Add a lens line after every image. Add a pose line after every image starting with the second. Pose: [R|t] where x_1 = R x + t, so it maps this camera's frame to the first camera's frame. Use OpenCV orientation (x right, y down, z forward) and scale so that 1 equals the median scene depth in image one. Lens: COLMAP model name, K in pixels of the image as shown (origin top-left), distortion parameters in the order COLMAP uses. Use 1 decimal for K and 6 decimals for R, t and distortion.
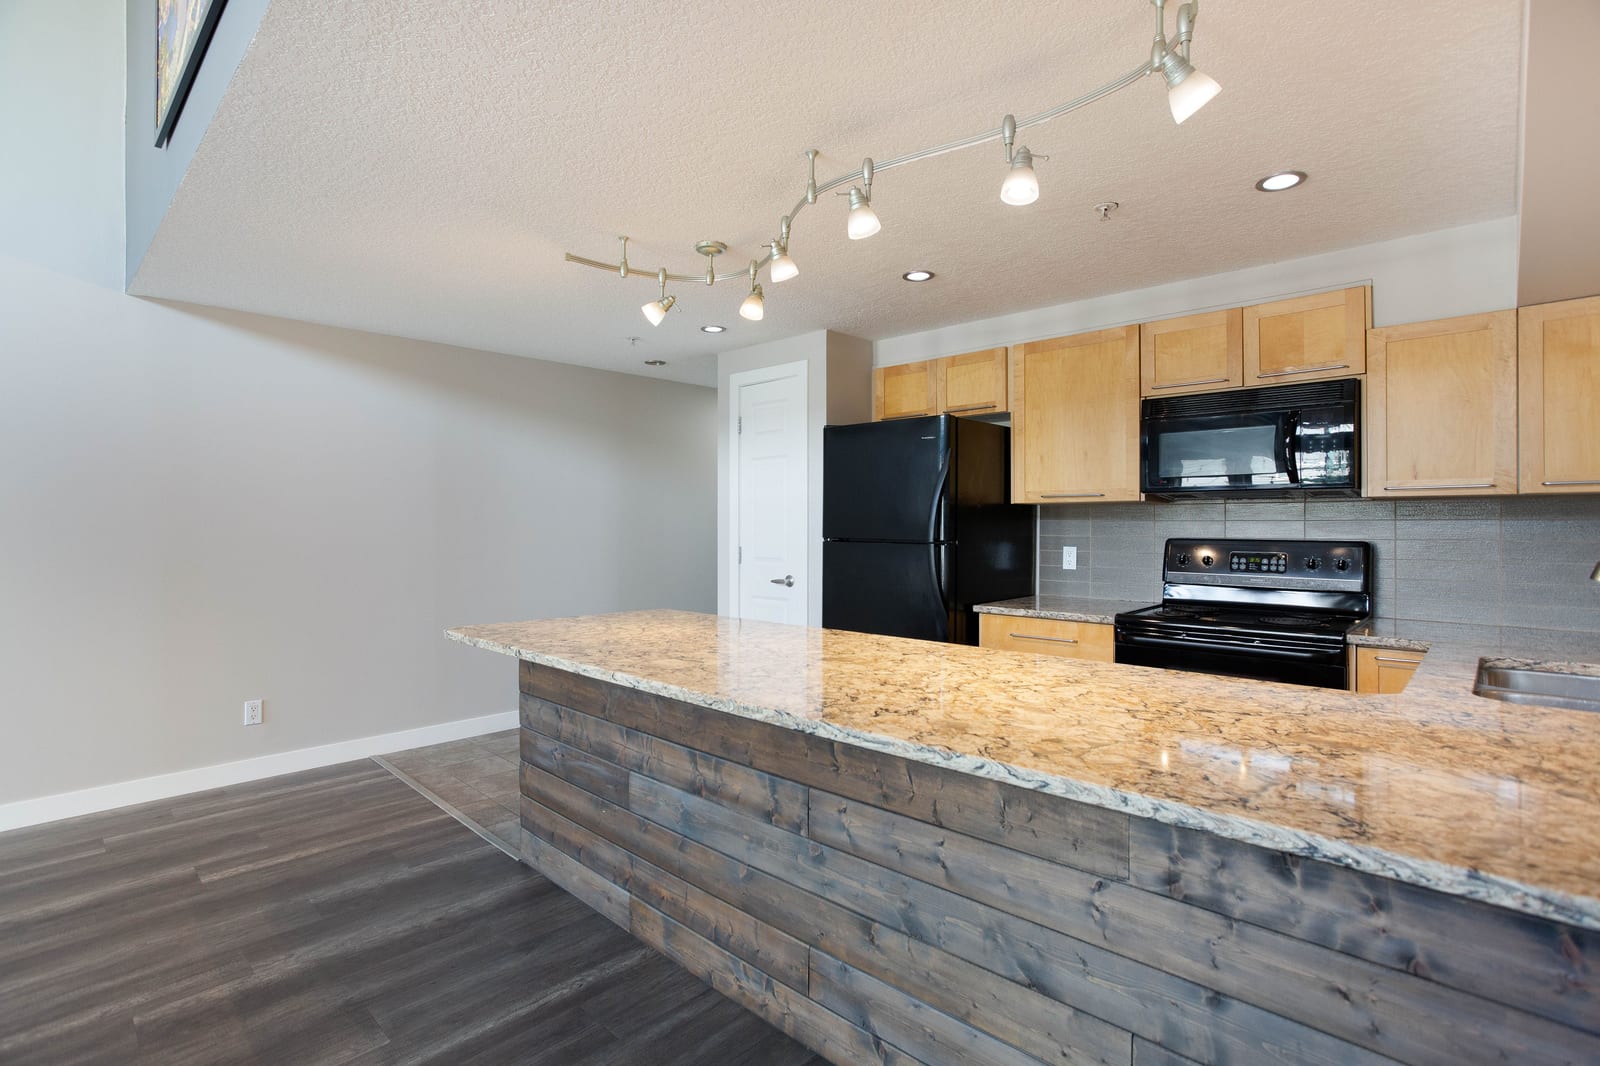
lens RADIAL K [[768.2, 0, 806.7], [0, 768.2, 524.6], [0, 0, 1]] dist [-0.041289, 0.017941]
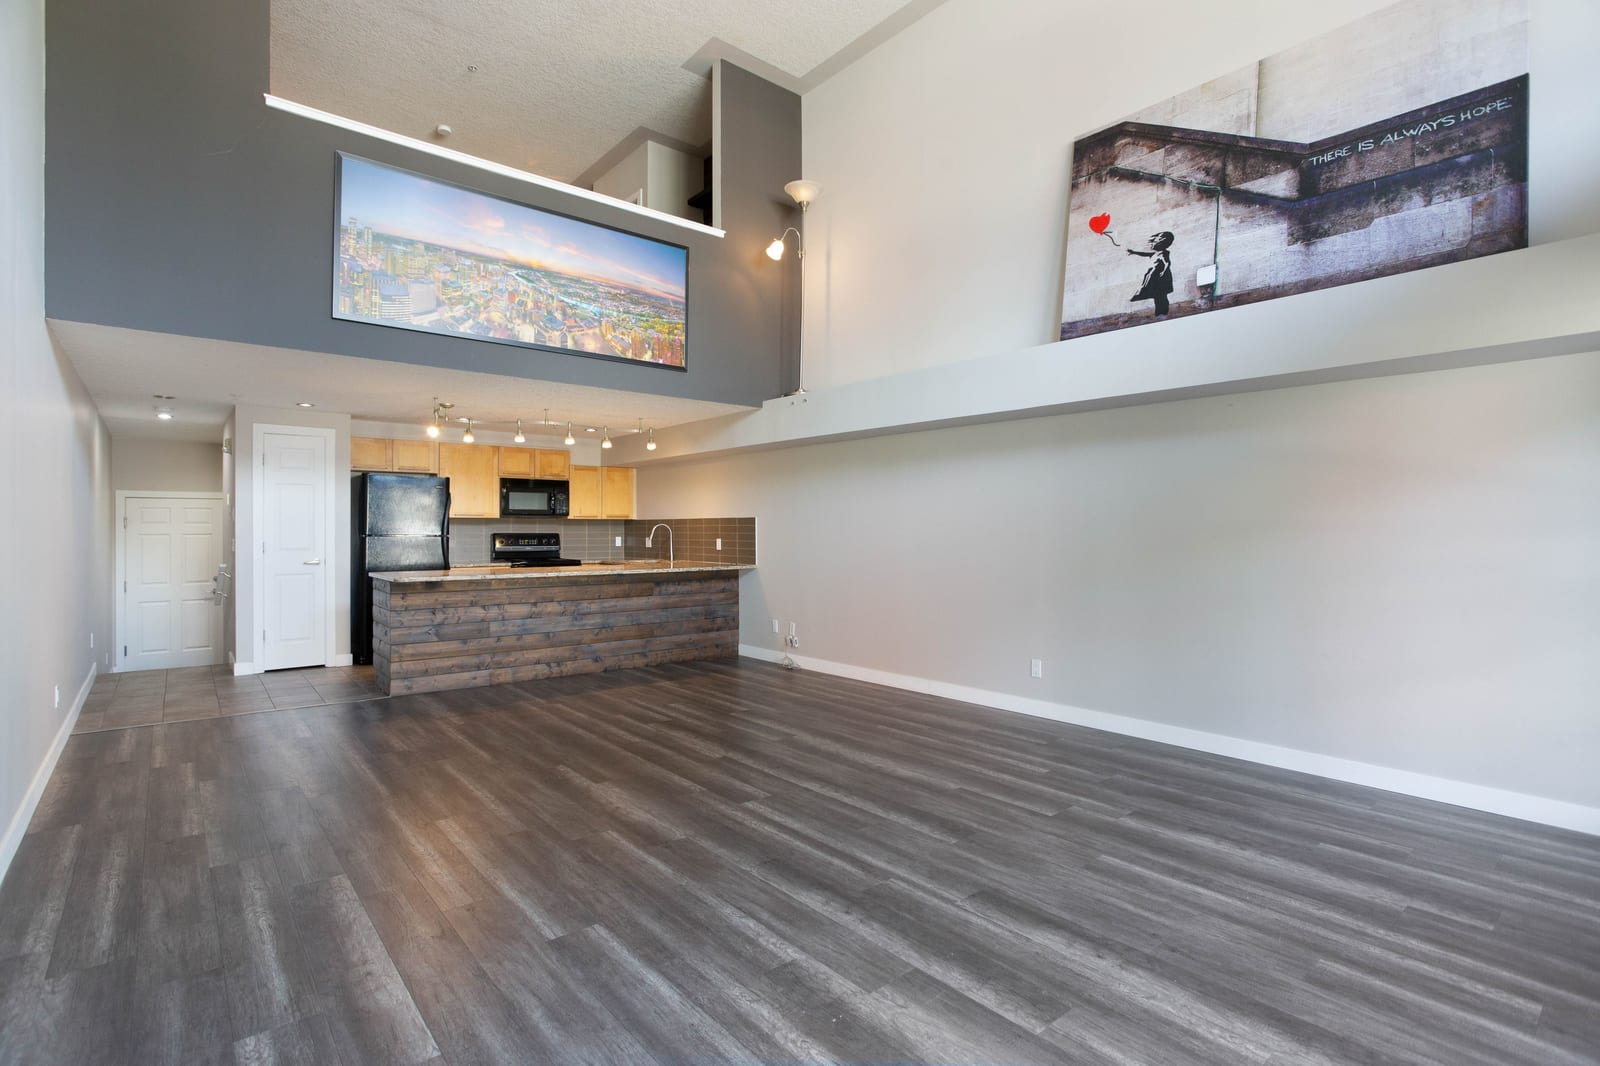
lens RADIAL K [[768.2, 0, 795.3], [0, 768.2, 525.5], [0, 0, 1]] dist [-0.041289, 0.017941]
pose [[0.109803, 0.004084, 0.993945, -2.300909], [-0.000023, 0.999992, -0.004106, 0.003517], [-0.993953, 0.000428, 0.109802, -0.274508]]
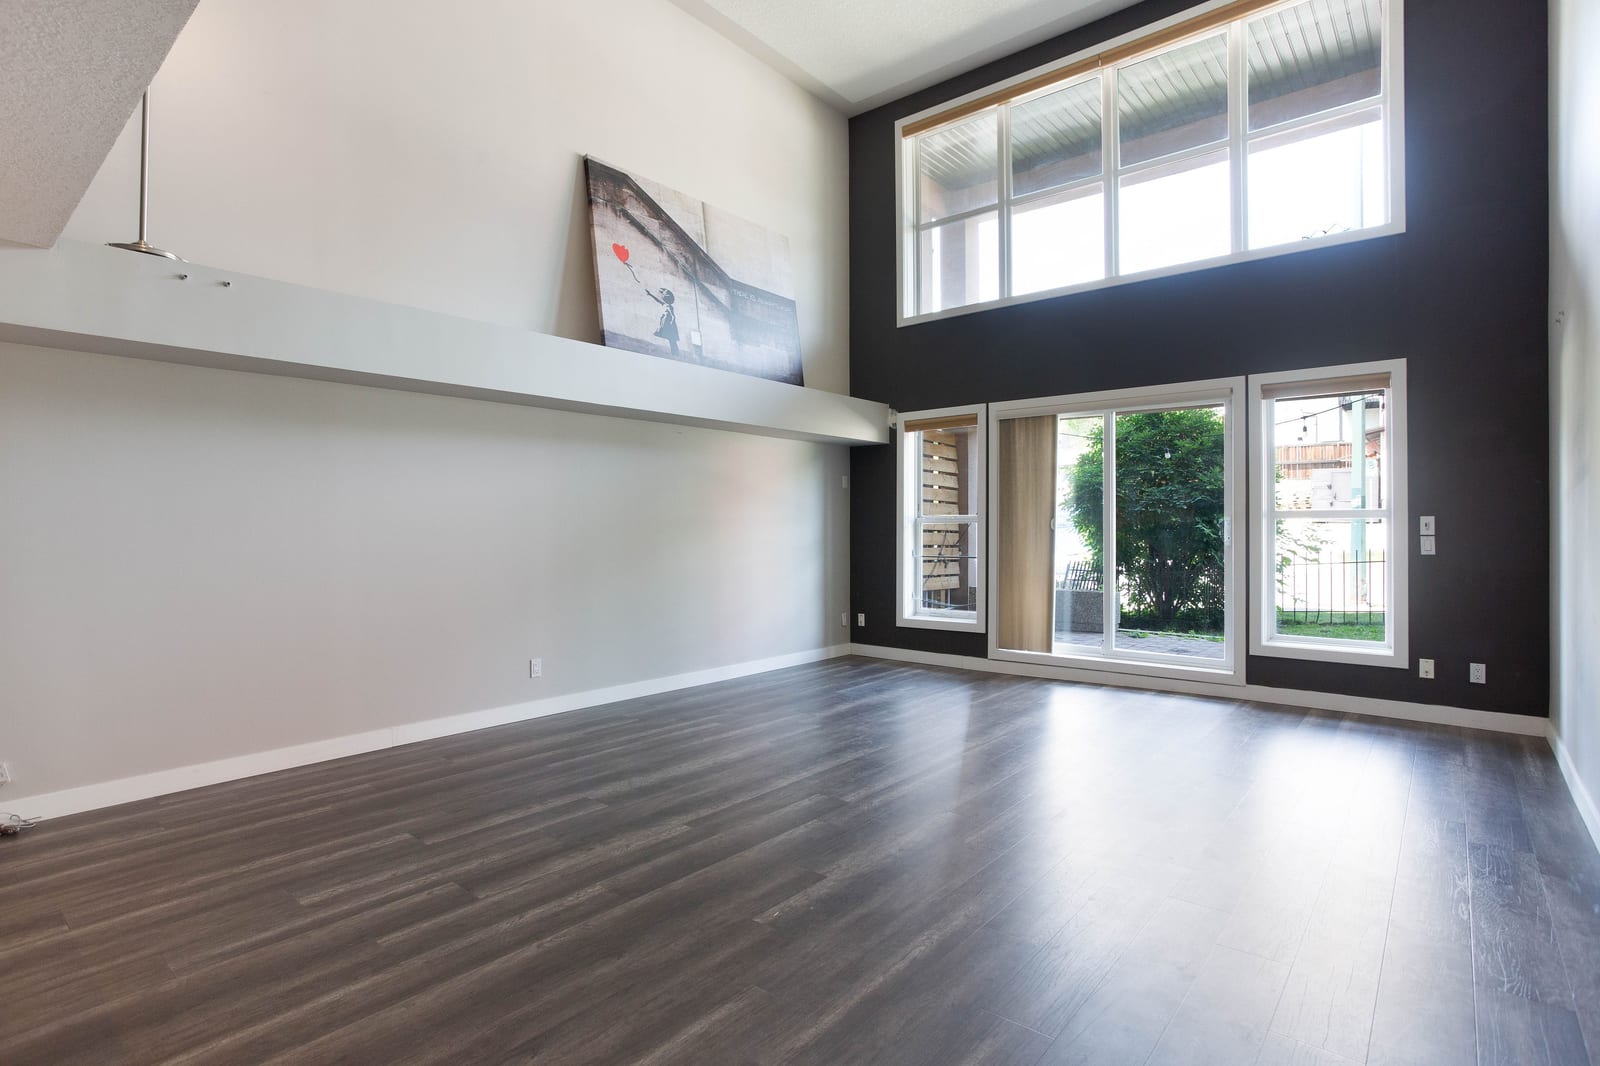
lens RADIAL K [[791.8, 0, 793.8], [0, 791.8, 524.1], [0, 0, 1]] dist [-0.045622, 0.014596]
pose [[-0.998175, 0.004447, -0.060231, -0.881950], [0.004601, 0.999986, -0.002425, 0.015567], [0.060219, -0.002698, -0.998182, 1.218350]]
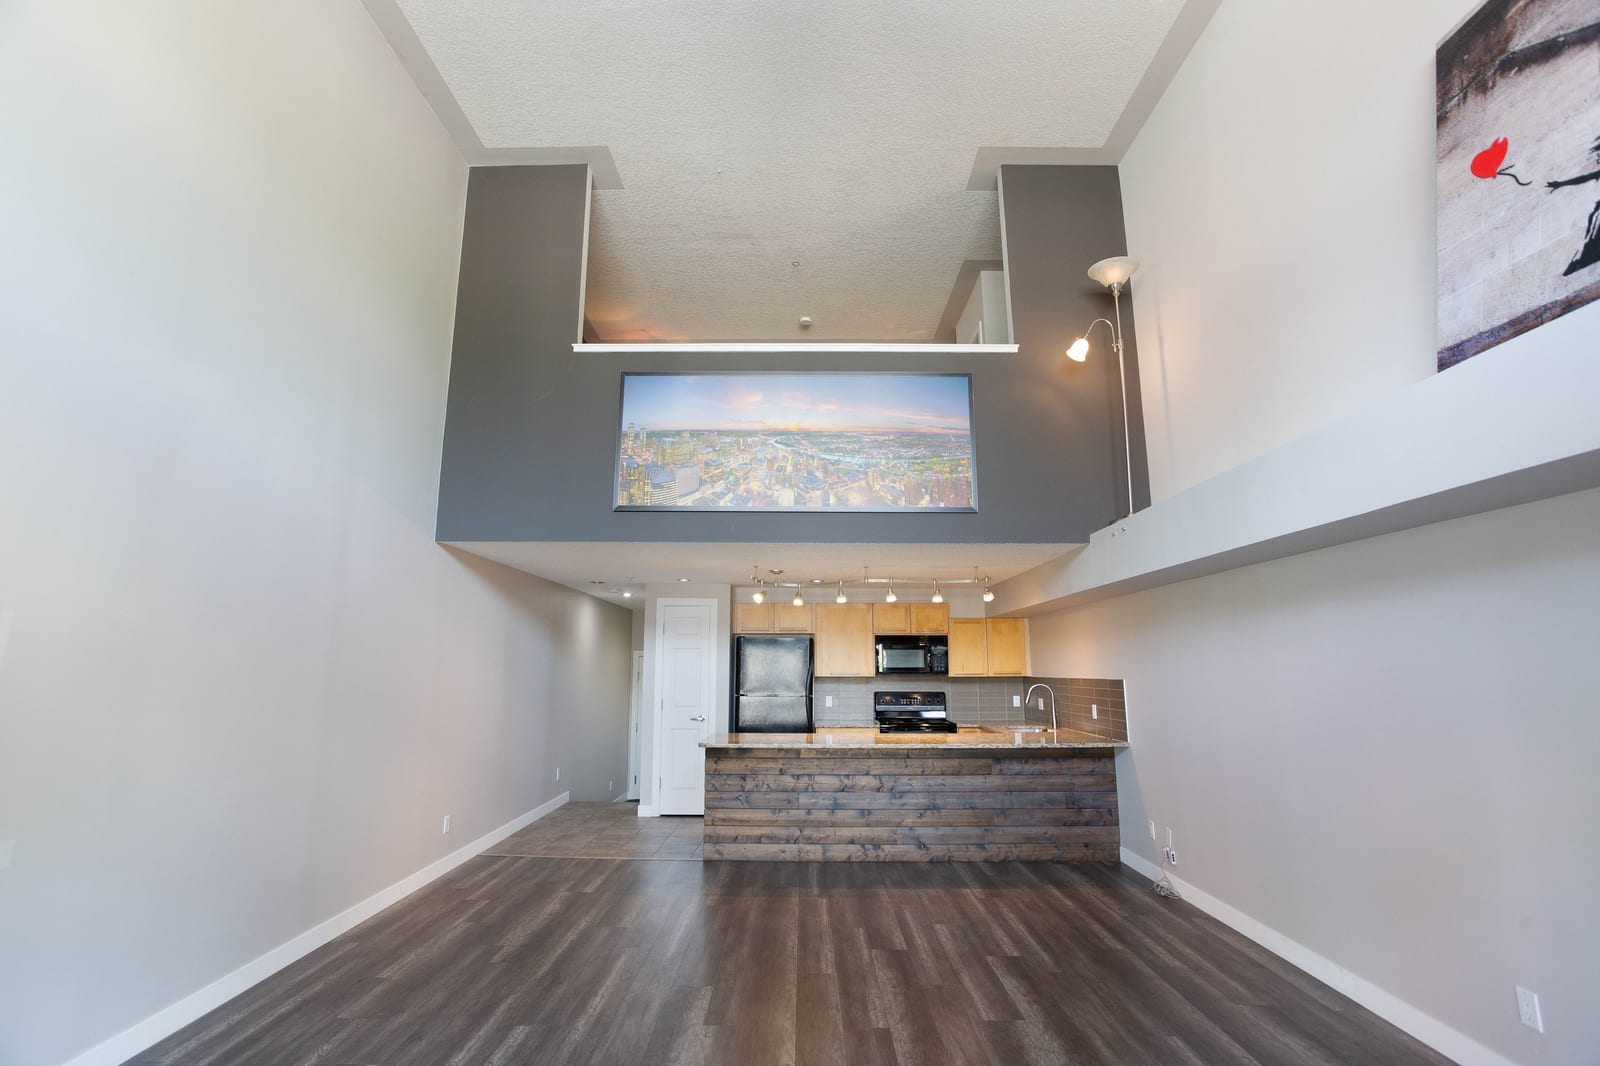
lens RADIAL K [[768.2, 0, 795.1], [0, 768.2, 527.6], [0, 0, 1]] dist [-0.041289, 0.017941]
pose [[0.729528, 0.124556, 0.672514, -1.735205], [-0.001498, 0.983566, -0.180541, -0.067576], [-0.683949, 0.130702, 0.717726, -0.773646]]
